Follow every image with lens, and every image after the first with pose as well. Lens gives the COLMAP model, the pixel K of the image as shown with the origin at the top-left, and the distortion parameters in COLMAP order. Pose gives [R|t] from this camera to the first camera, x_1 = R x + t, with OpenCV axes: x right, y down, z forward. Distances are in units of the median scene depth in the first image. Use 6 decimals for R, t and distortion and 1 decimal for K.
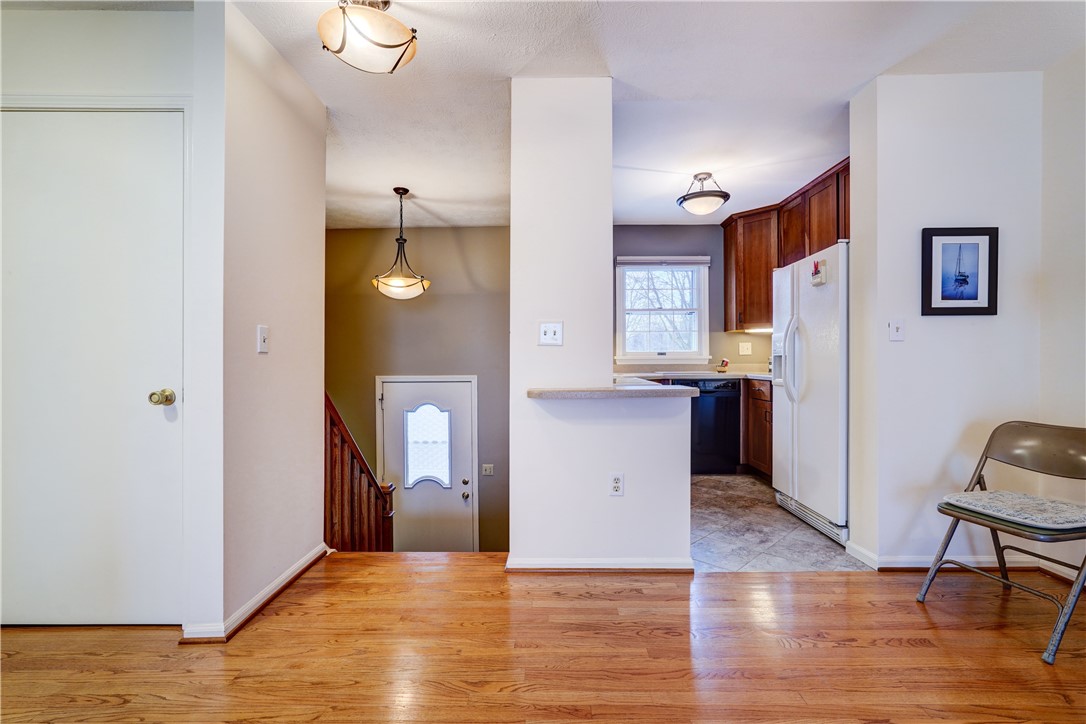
lens RADIAL K [[559.3, 0, 549.1], [0, 559.3, 360.9], [0, 0, 1]] dist [-0.020082, 0.018422]
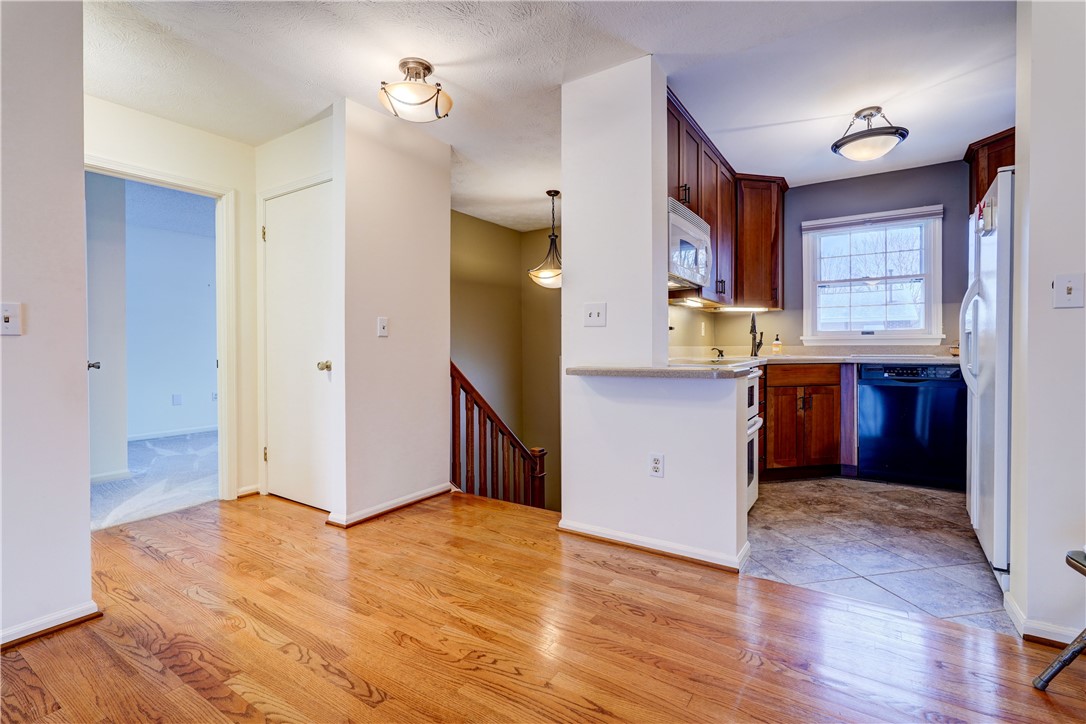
lens RADIAL K [[546.1, 0, 485.4], [0, 546.1, 350.6], [0, 0, 1]] dist [-0.005143, 0.000311]
pose [[0.792670, 0.004110, -0.609637, 0.428682], [0.002730, 0.999943, 0.010291, 0.006320], [0.609645, -0.009821, 0.792614, 0.044638]]
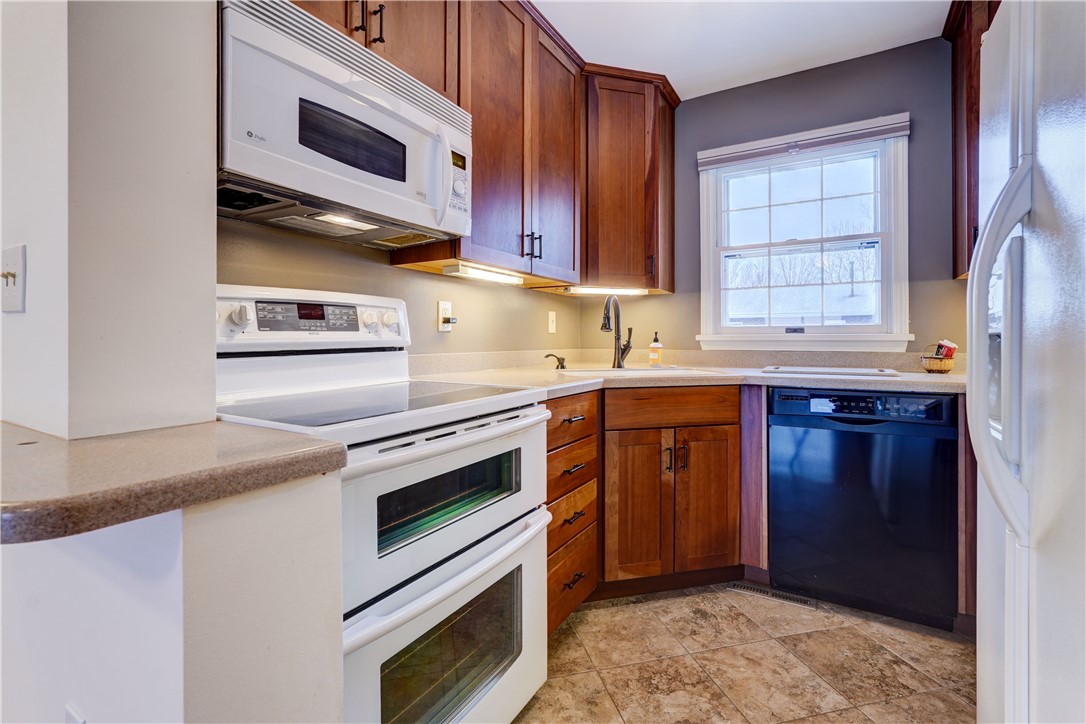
lens RADIAL K [[515.8, 0, 542.9], [0, 515.8, 336.3], [0, 0, 1]] dist [-0.003137, -0.000078]
pose [[0.843679, 0.001312, -0.536847, 0.455290], [-0.001704, 0.999999, -0.000234, -0.011853], [0.536846, 0.001112, 0.843680, 0.855203]]
